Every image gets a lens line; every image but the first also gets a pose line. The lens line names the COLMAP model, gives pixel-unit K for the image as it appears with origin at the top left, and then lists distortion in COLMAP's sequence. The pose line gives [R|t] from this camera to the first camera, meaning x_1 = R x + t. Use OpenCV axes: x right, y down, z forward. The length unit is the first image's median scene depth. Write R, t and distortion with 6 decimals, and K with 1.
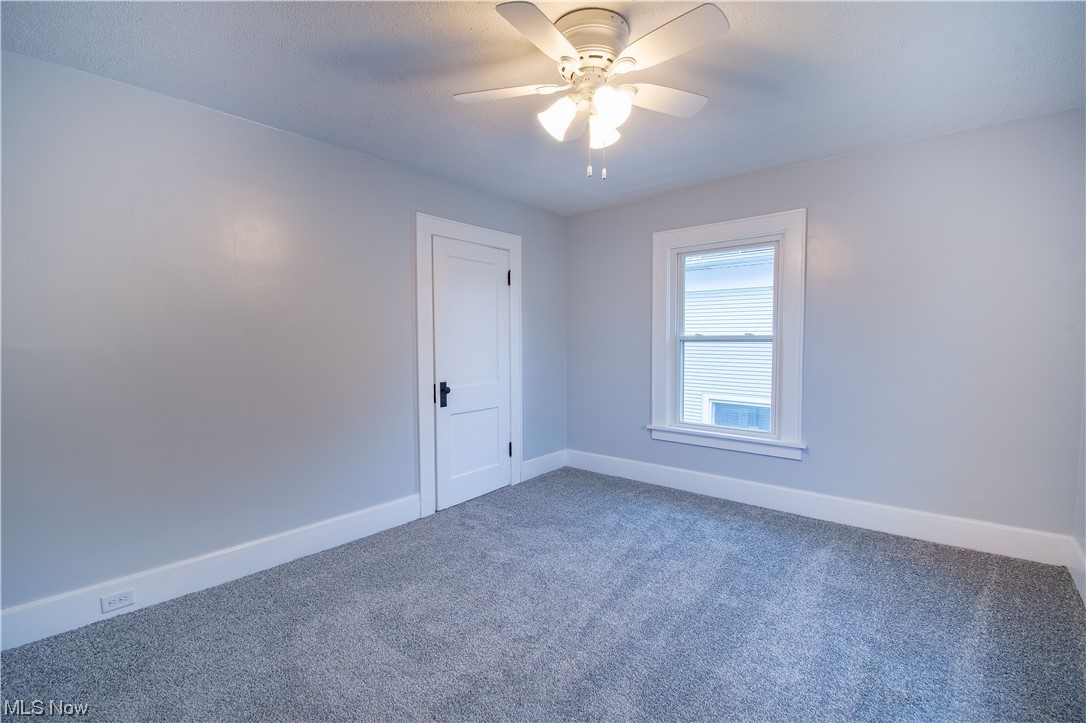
lens RADIAL K [[480.9, 0, 562.7], [0, 480.9, 364.8], [0, 0, 1]] dist [0.014473, -0.027891]
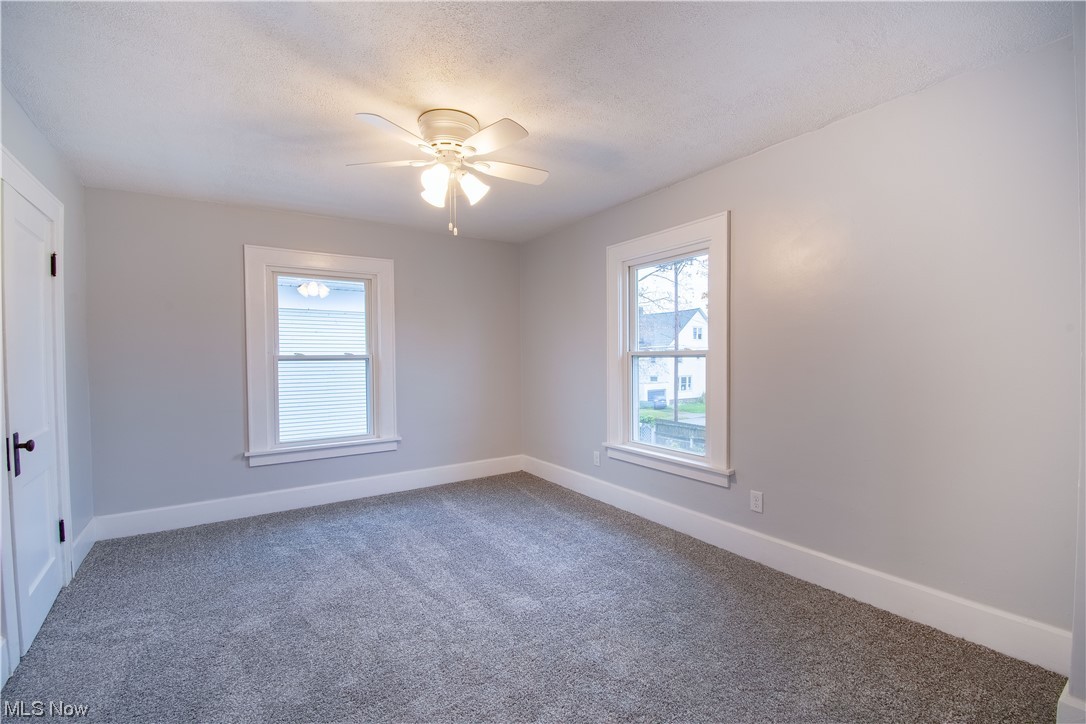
lens RADIAL K [[476.5, 0, 544.6], [0, 476.5, 365.0], [0, 0, 1]] dist [0.019057, -0.026151]
pose [[0.274367, -0.015318, 0.961503, -0.636359], [0.056206, 0.998419, -0.000133, -0.009835], [-0.959981, 0.054079, 0.274794, 0.240453]]
